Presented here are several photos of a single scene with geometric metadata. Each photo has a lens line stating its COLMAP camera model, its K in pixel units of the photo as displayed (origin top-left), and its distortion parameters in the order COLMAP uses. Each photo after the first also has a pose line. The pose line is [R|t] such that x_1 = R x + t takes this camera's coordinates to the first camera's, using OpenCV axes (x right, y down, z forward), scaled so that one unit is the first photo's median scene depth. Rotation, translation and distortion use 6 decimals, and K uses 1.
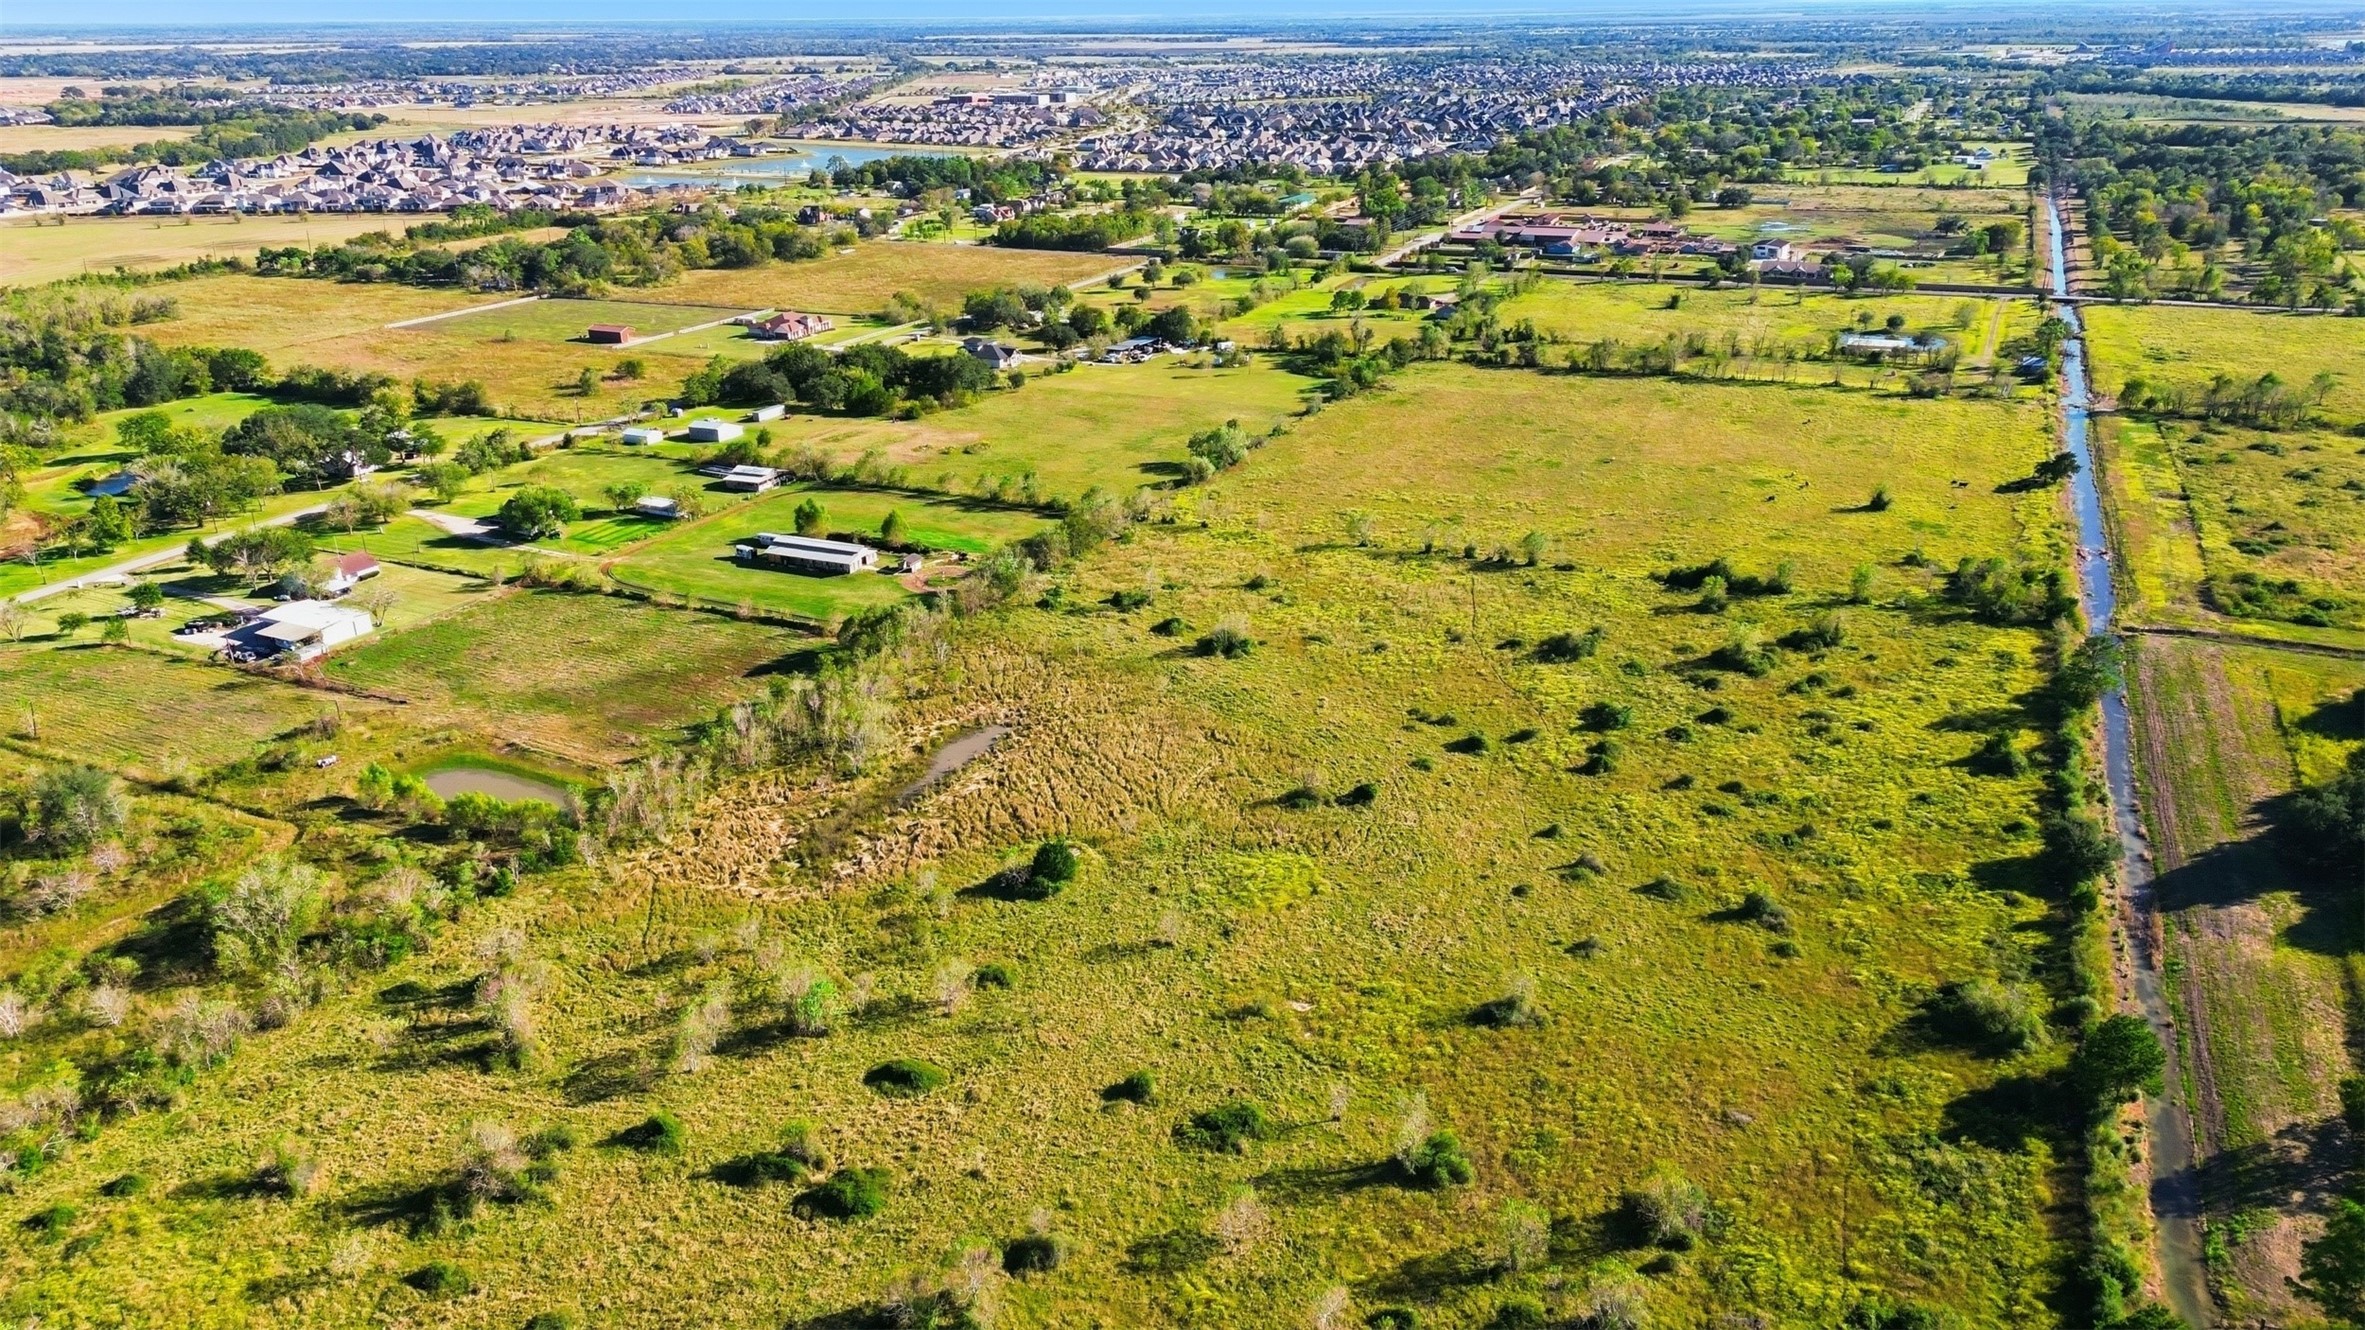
lens RADIAL K [[1668.2, 0, 1185.6], [0, 1668.2, 645.3], [0, 0, 1]] dist [0.089445, -0.090023]
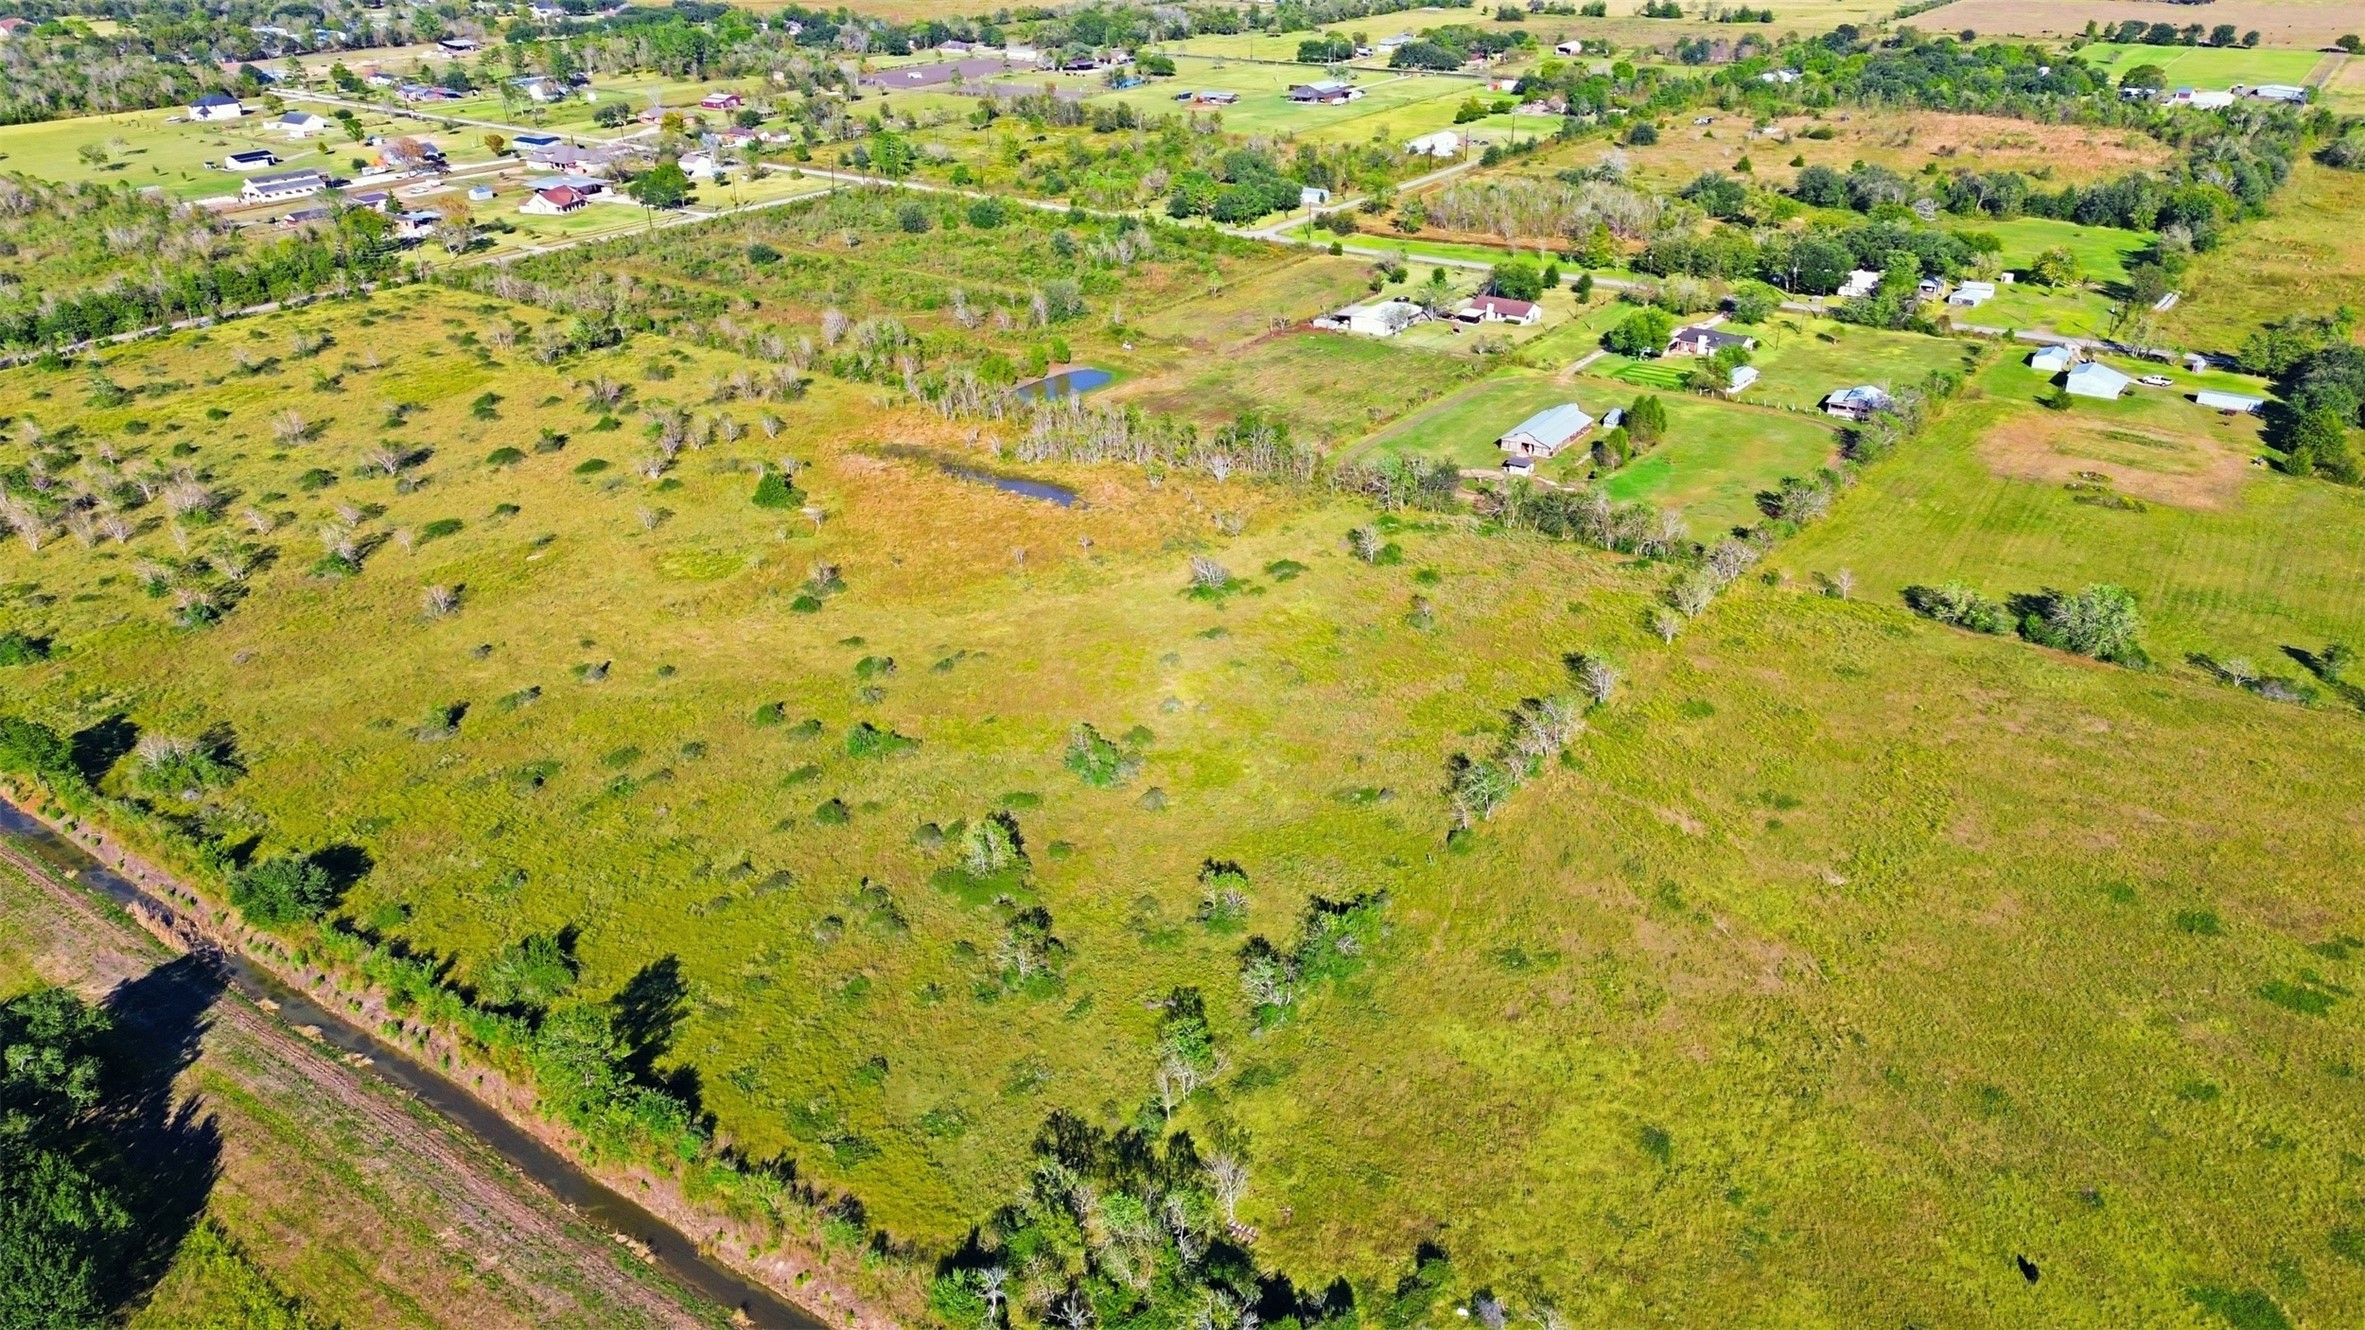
lens RADIAL K [[1668.2, 0, 1185.6], [0, 1668.2, 645.3], [0, 0, 1]] dist [0.089445, -0.090023]
pose [[-0.186602, 0.435513, -0.880630, 0.740488], [-0.337618, 0.813354, 0.473782, -0.350798], [0.922602, 0.385725, -0.004736, 0.891352]]
